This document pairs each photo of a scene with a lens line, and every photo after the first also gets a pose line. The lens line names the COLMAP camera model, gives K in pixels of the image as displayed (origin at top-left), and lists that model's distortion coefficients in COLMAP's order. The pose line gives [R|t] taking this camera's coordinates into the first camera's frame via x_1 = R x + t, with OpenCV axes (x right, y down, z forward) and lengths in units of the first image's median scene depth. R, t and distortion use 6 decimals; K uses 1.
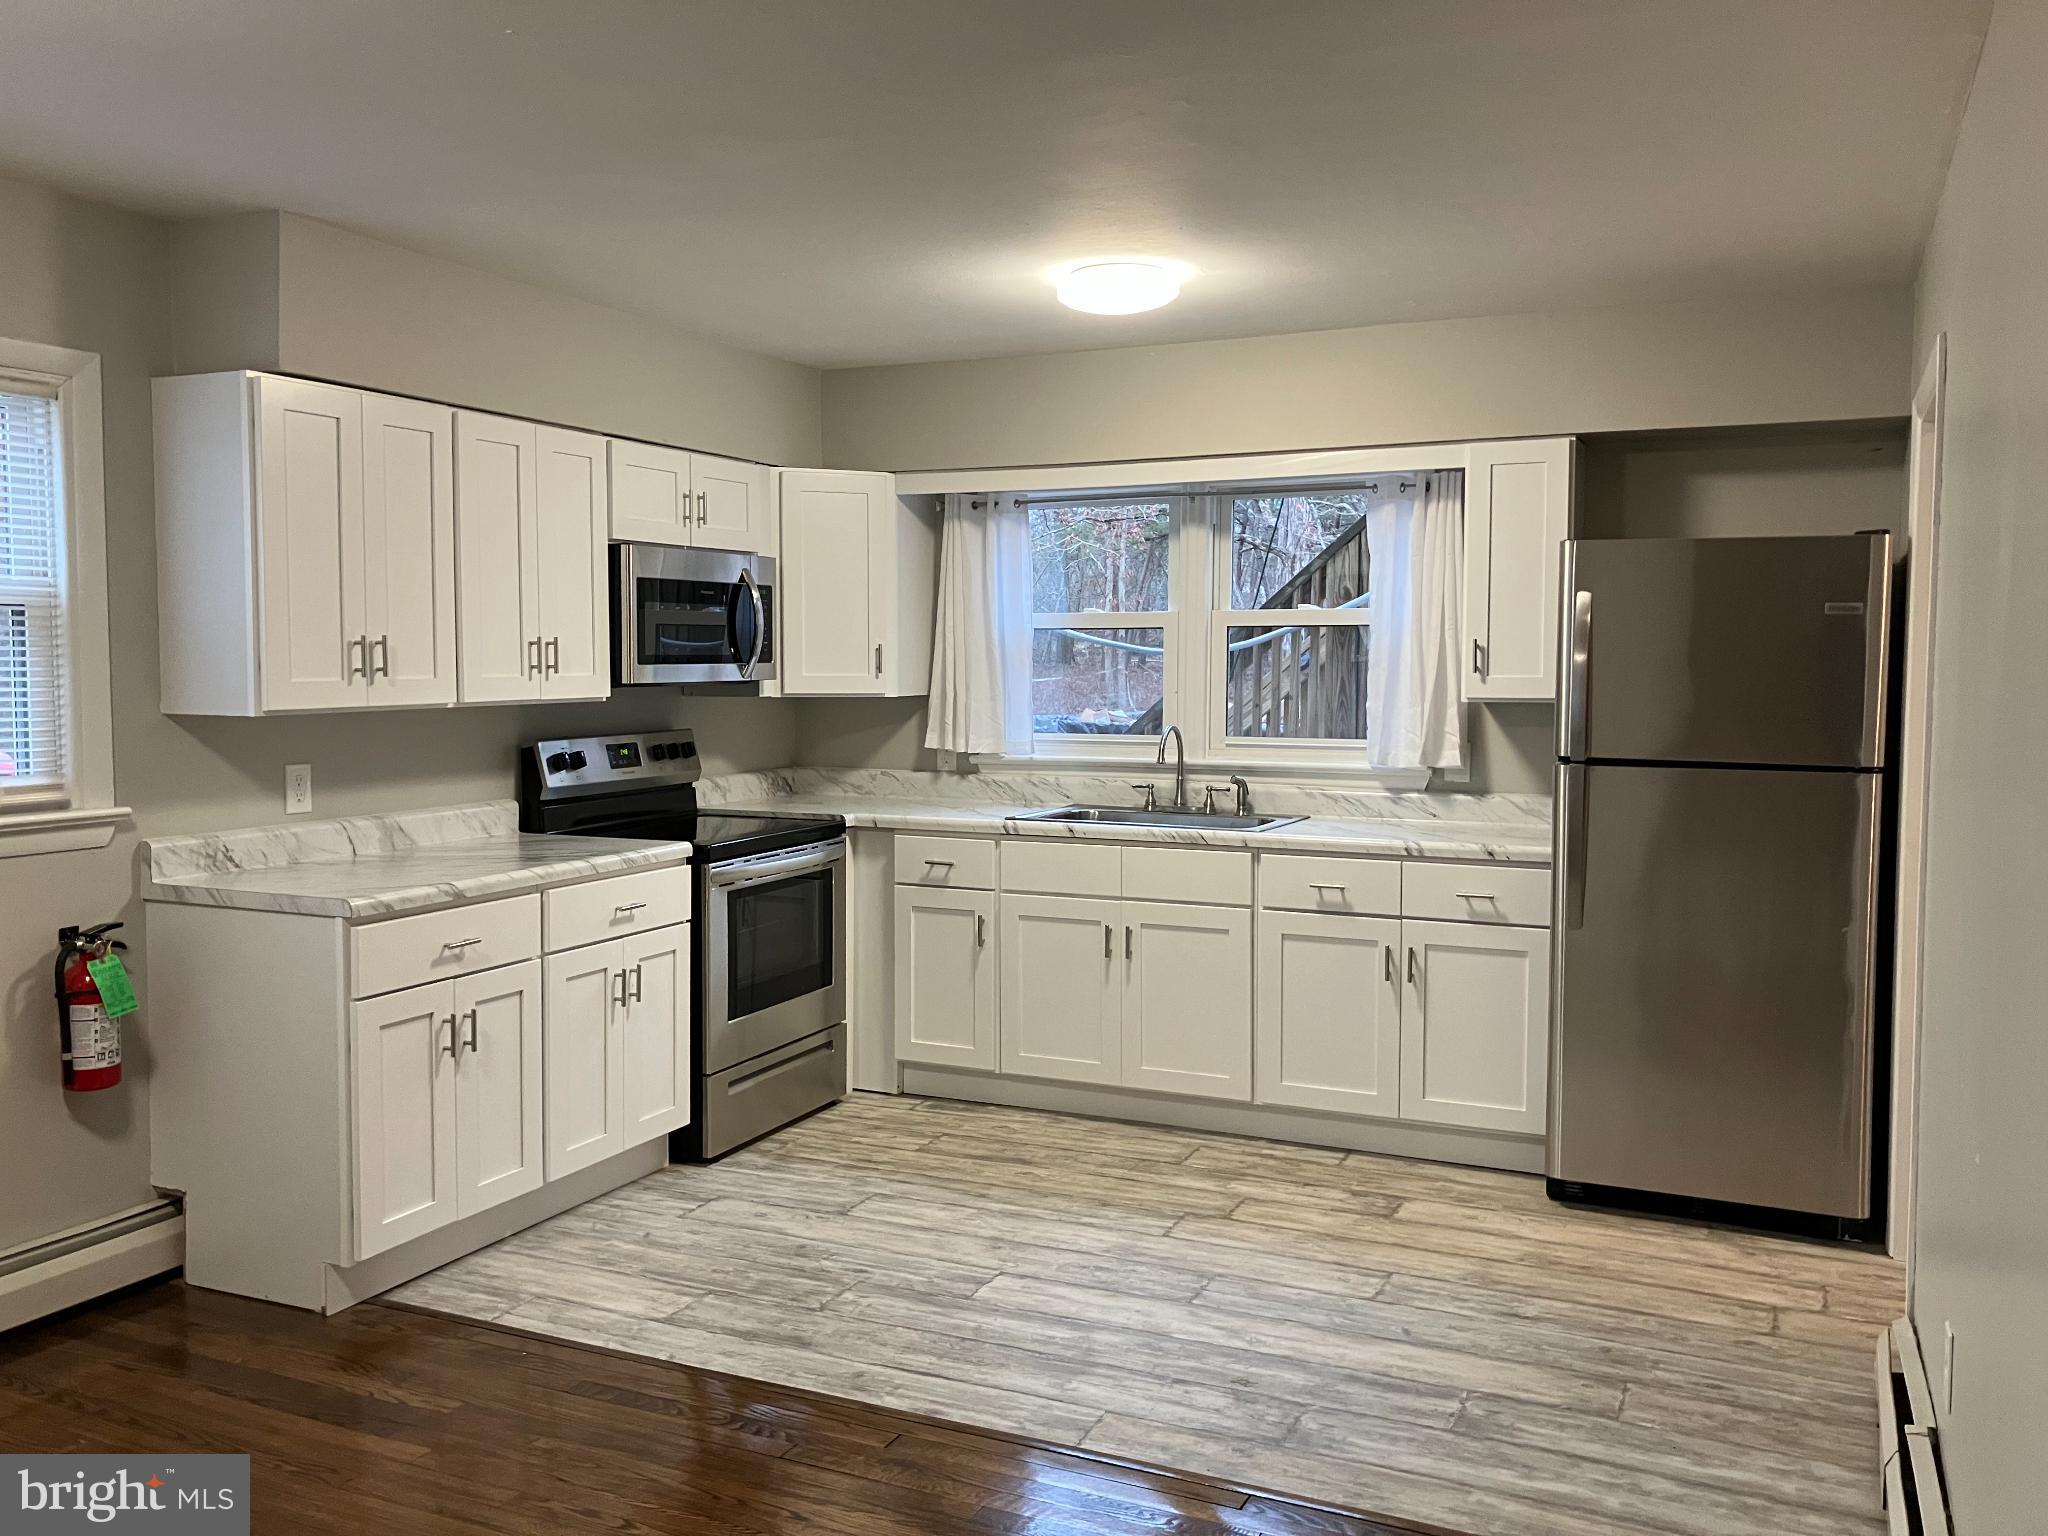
lens RADIAL K [[1679.8, 0, 1024.0], [0, 1679.8, 768.0], [0, 0, 1]] dist [-0.001471, 0.013536]
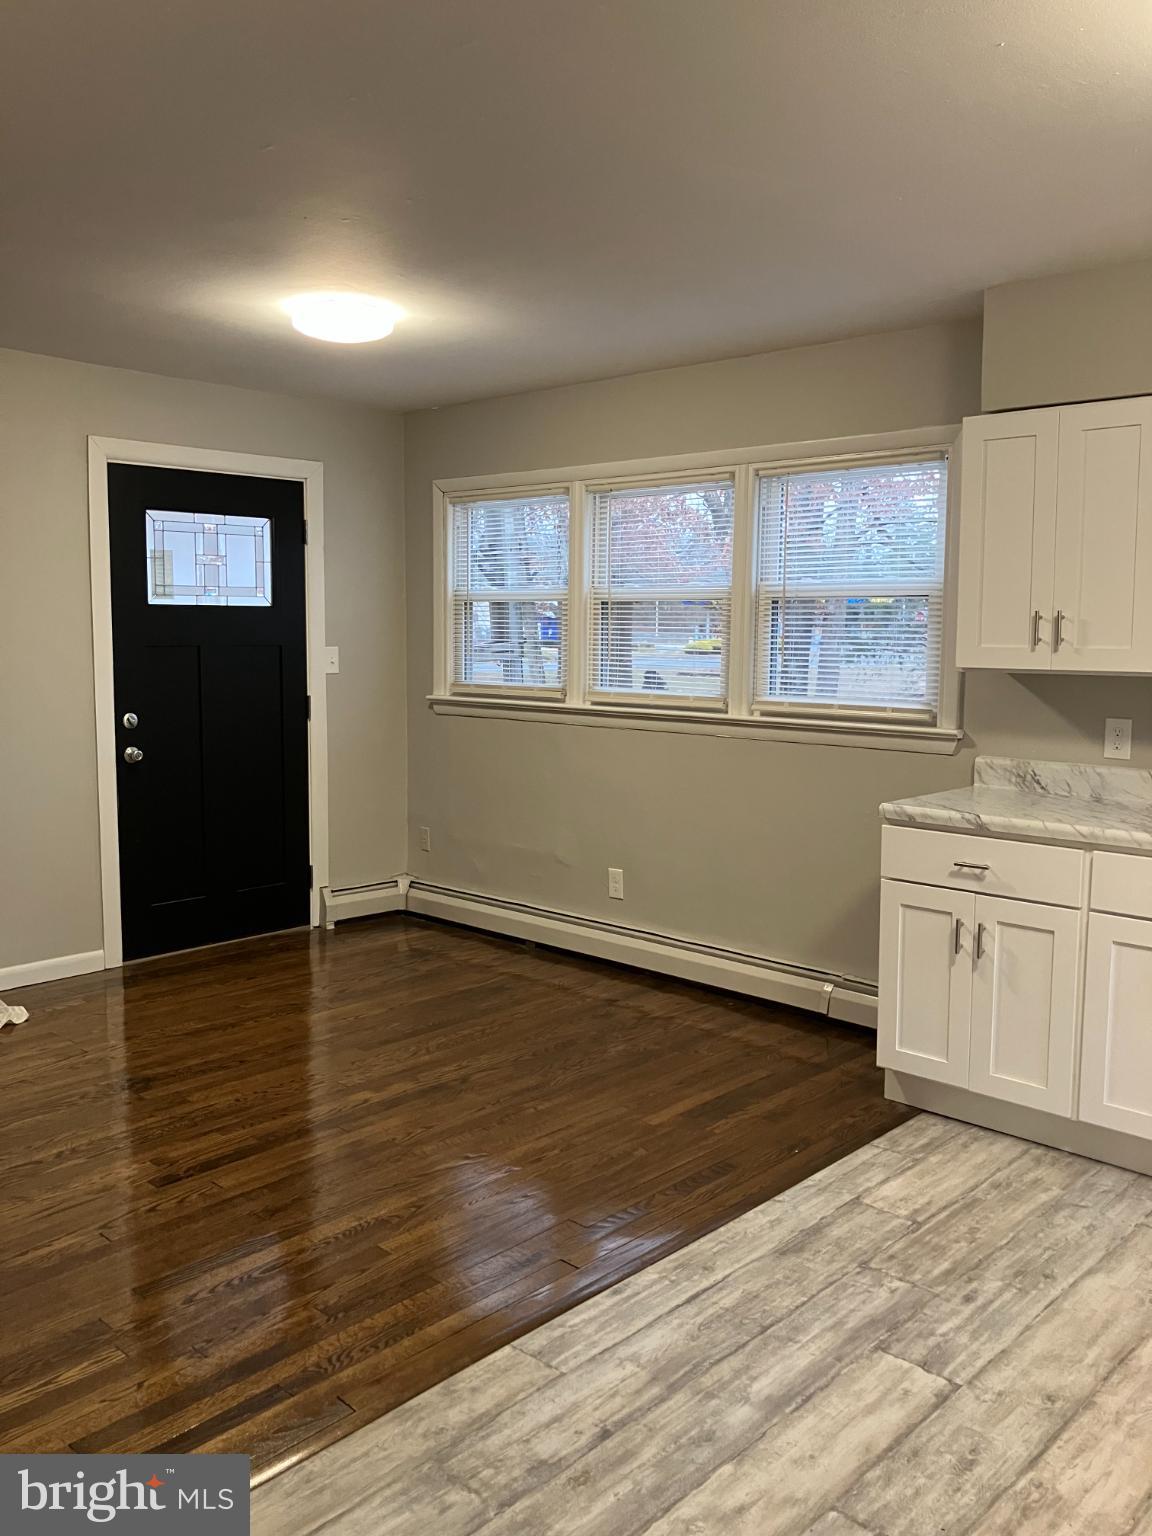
lens RADIAL K [[1259.9, 0, 587.2], [0, 1259.9, 765.7], [0, 0, 1]] dist [-0.001471, 0.013536]
pose [[-0.313639, 0.099010, -0.944366, 0.613835], [-0.071950, 0.989212, 0.127608, -0.063505], [0.946812, 0.107970, -0.303131, 1.022629]]
